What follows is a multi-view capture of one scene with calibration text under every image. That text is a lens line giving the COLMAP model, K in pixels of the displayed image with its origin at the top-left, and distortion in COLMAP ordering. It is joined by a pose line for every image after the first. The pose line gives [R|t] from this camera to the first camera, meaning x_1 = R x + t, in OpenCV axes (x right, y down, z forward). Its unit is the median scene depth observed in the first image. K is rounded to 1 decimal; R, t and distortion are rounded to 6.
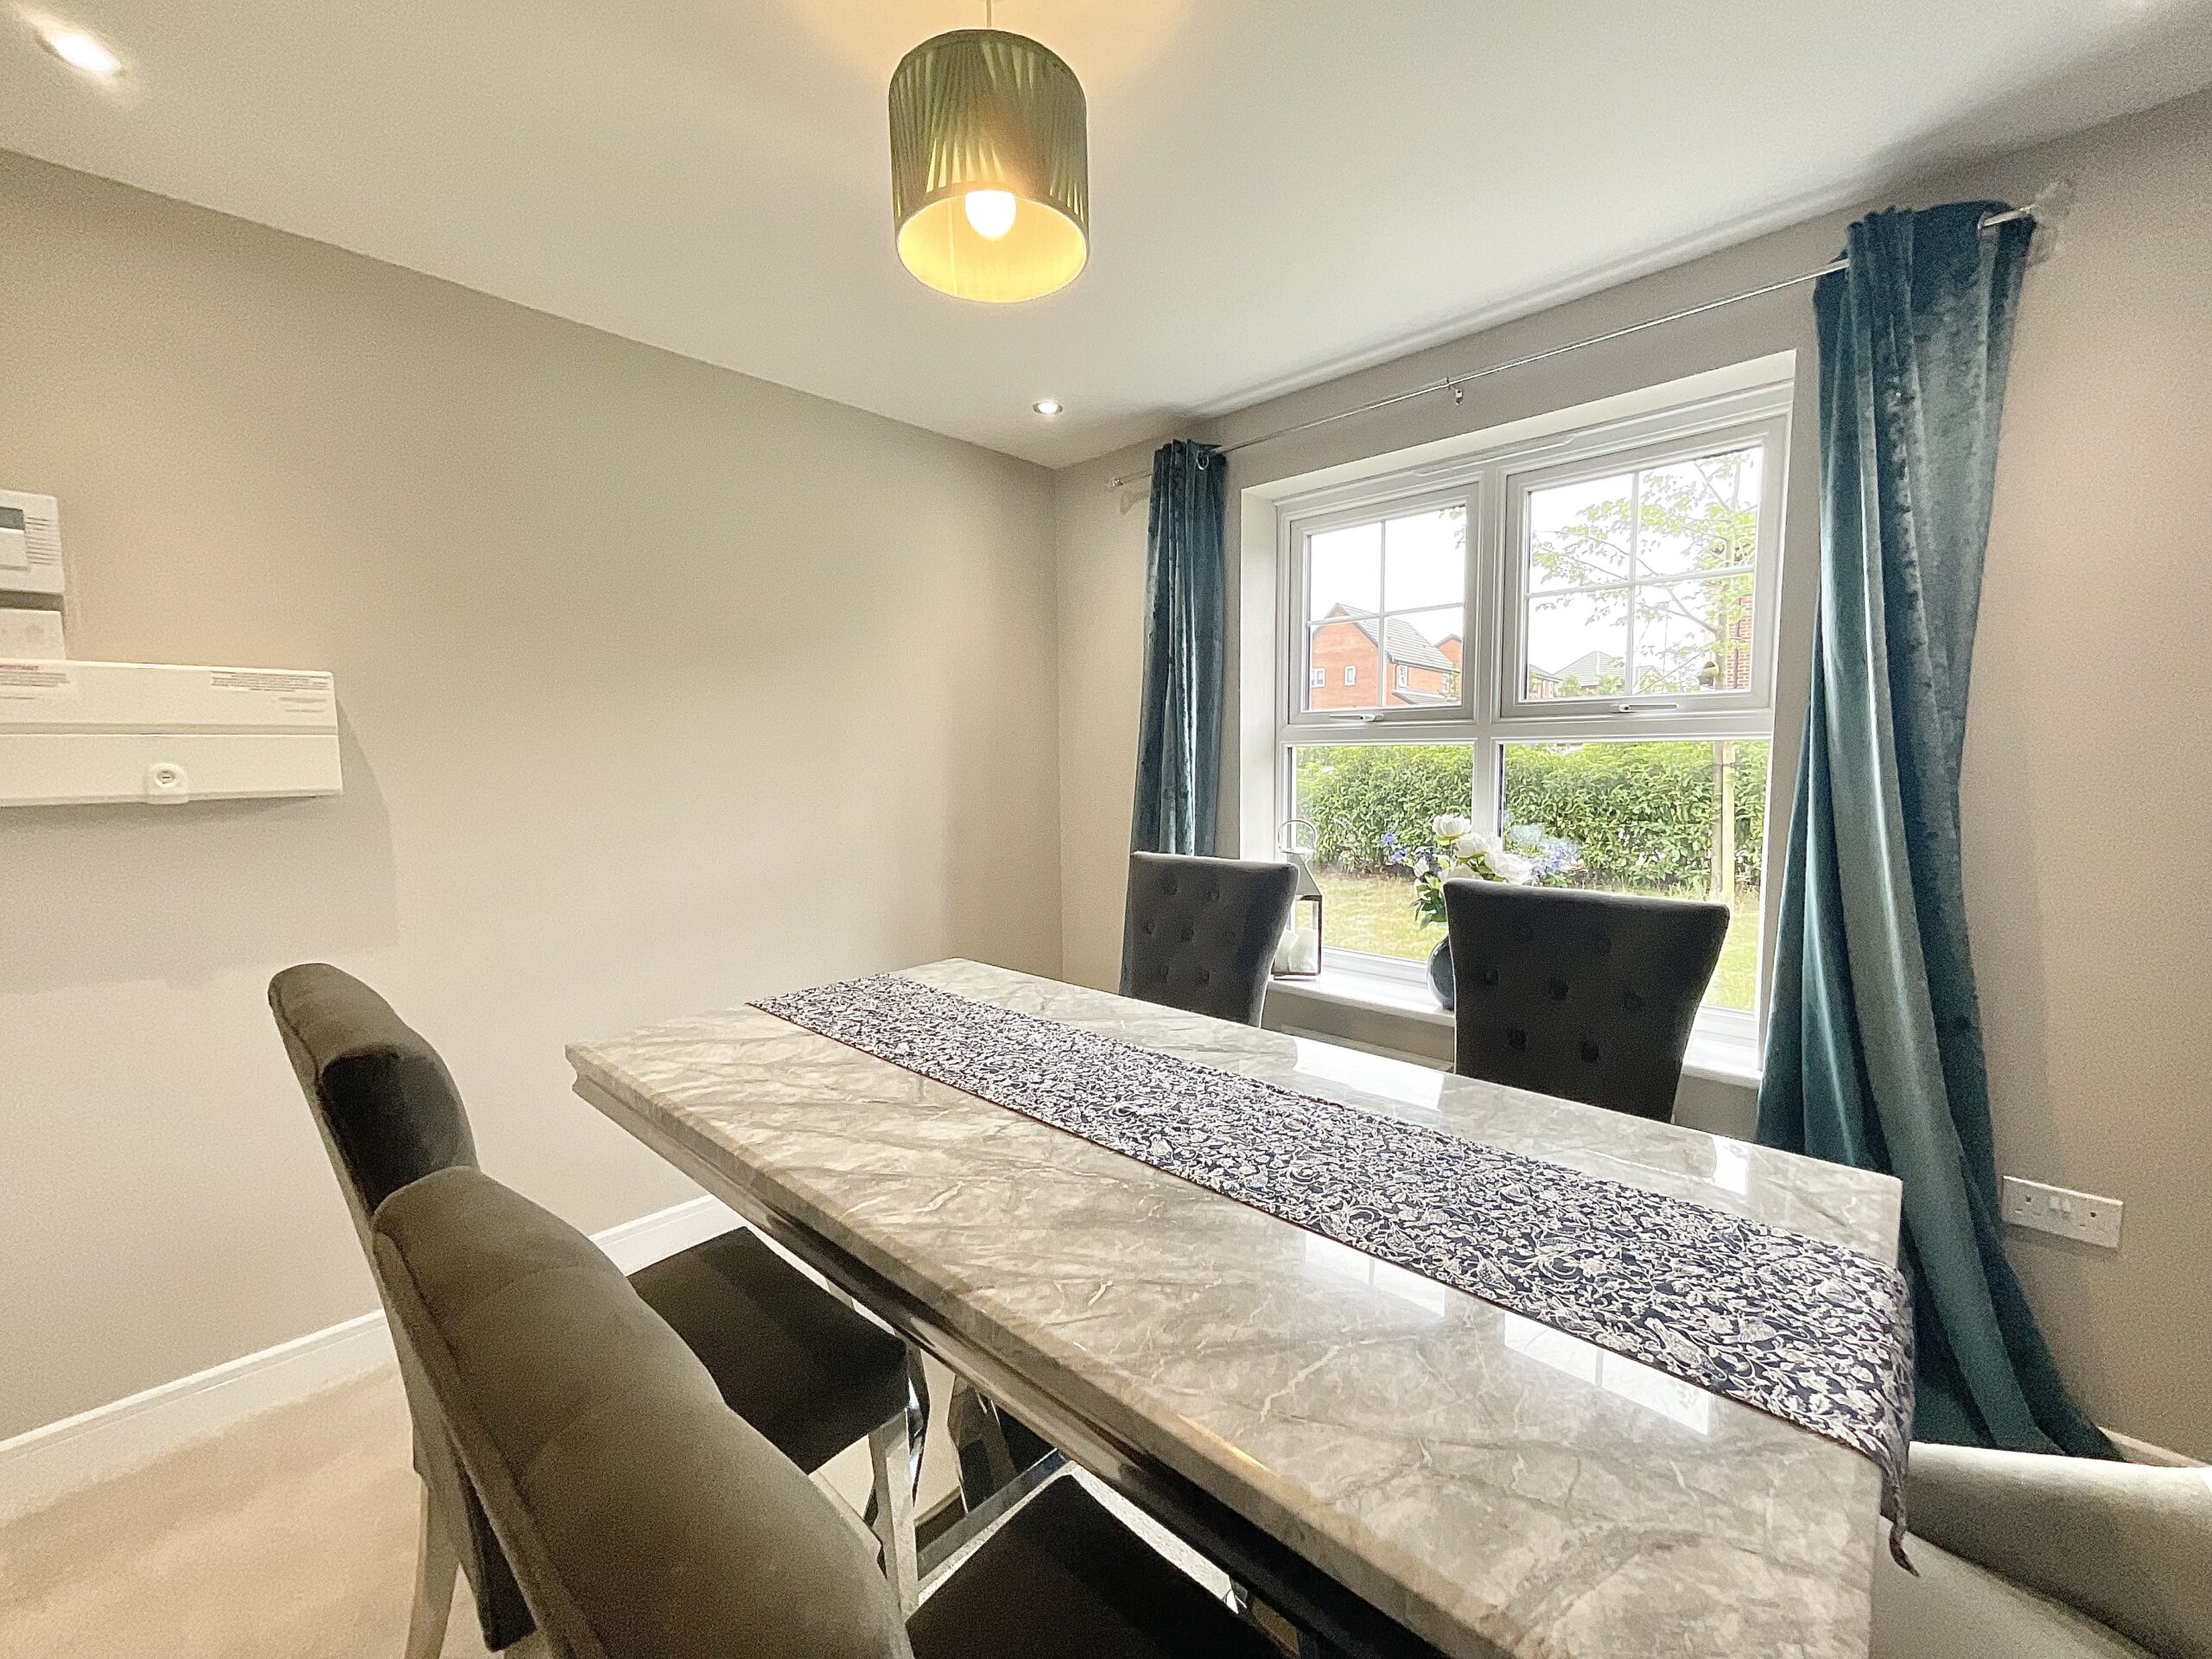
lens RADIAL K [[901.5, 0, 1109.4], [0, 901.5, 837.8], [0, 0, 1]] dist [-0.004699, -0.000113]
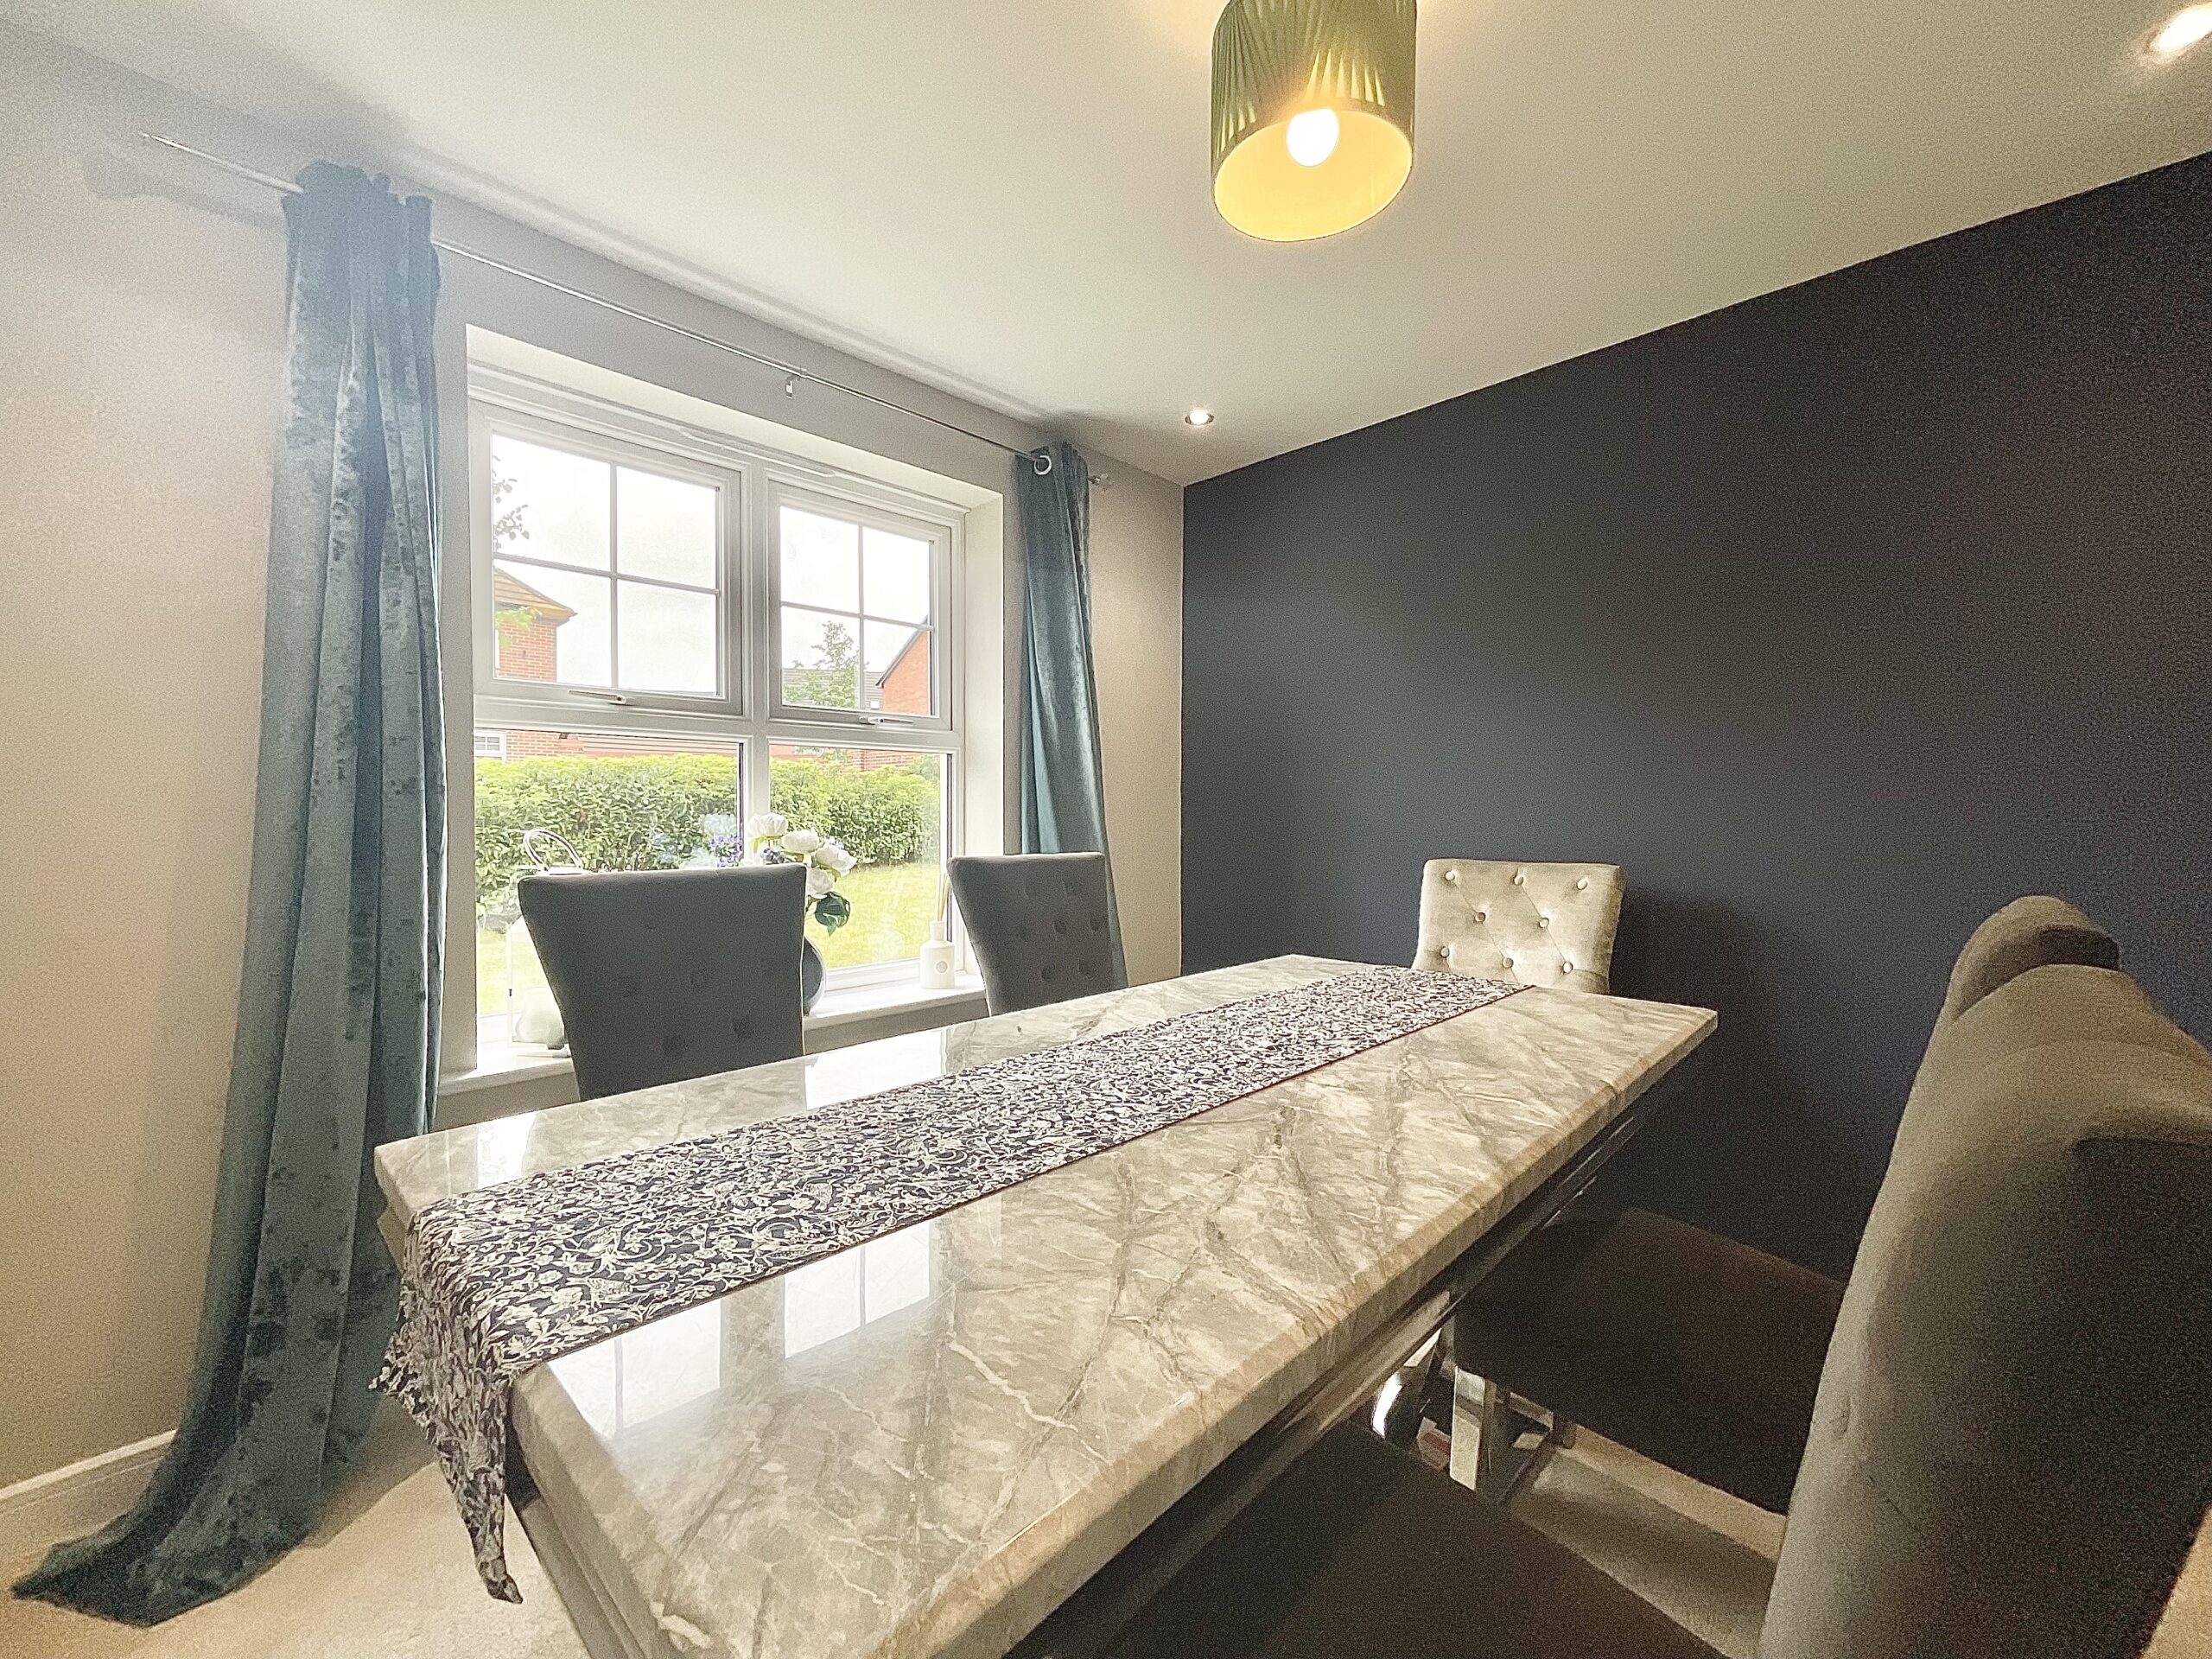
lens RADIAL K [[901.5, 0, 1107.3], [0, 901.5, 813.3], [0, 0, 1]] dist [-0.004699, -0.000113]
pose [[0.016489, 0.005347, 0.999850, -0.928231], [0.087169, 0.996171, -0.006765, 0.020759], [-0.996057, 0.087267, 0.015960, 1.032921]]
